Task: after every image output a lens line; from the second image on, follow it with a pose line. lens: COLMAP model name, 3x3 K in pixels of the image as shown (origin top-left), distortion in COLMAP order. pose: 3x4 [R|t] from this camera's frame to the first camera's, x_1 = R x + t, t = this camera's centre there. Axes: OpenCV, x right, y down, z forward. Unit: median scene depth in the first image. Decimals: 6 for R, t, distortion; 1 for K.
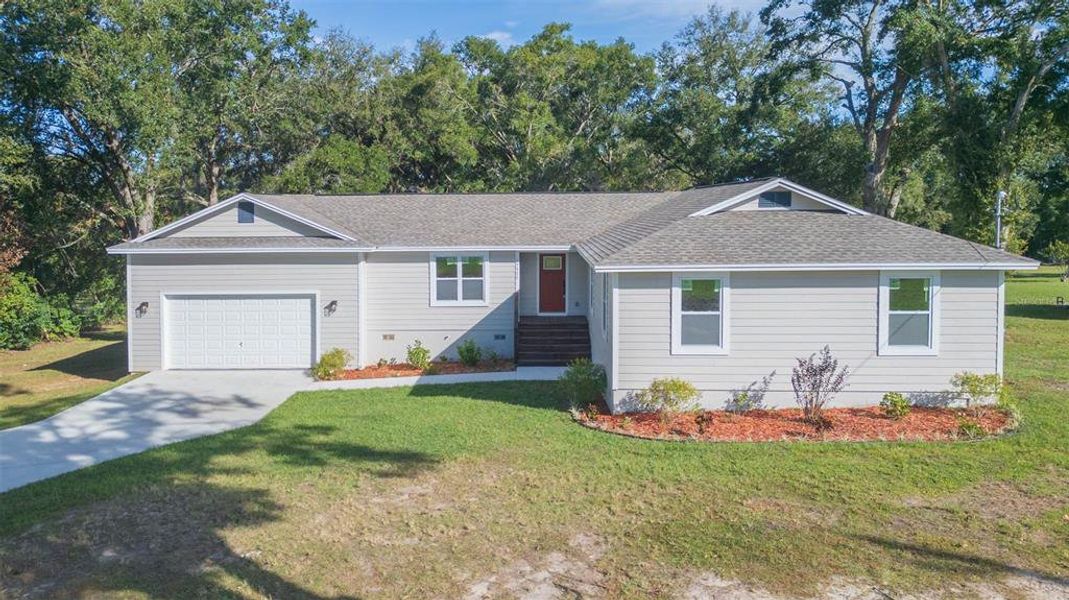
lens RADIAL K [[881.2, 0, 534.5], [0, 881.2, 300.0], [0, 0, 1]] dist [0.110363, -0.176244]
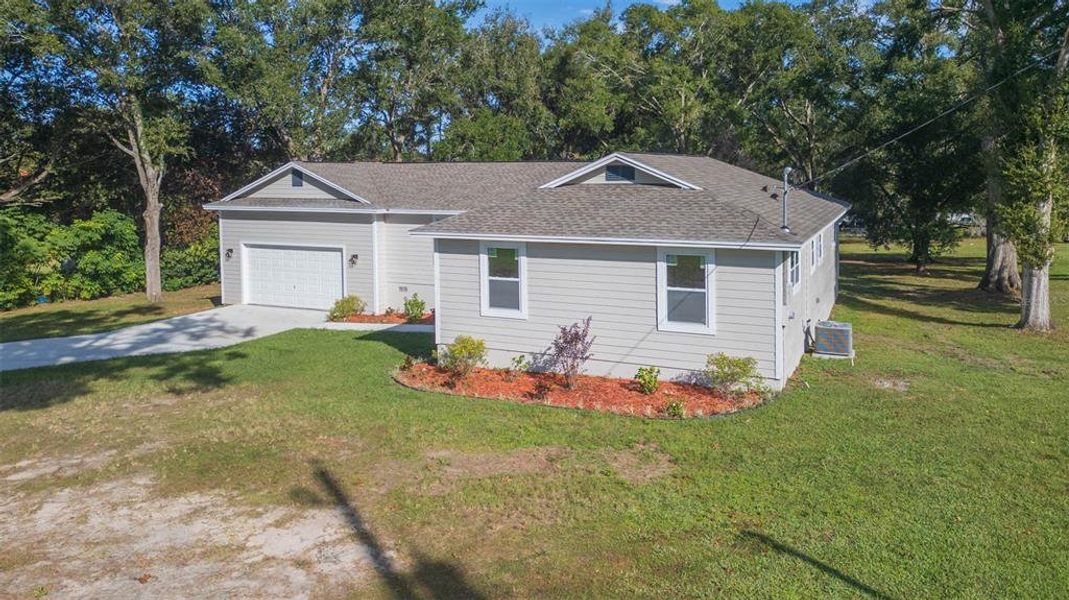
lens RADIAL K [[881.2, 0, 534.5], [0, 881.2, 300.0], [0, 0, 1]] dist [0.110363, -0.176244]
pose [[0.915613, 0.064359, -0.396875, 0.507967], [-0.046636, 0.997443, 0.054158, -0.015384], [0.399346, -0.031079, 0.916273, 0.023198]]
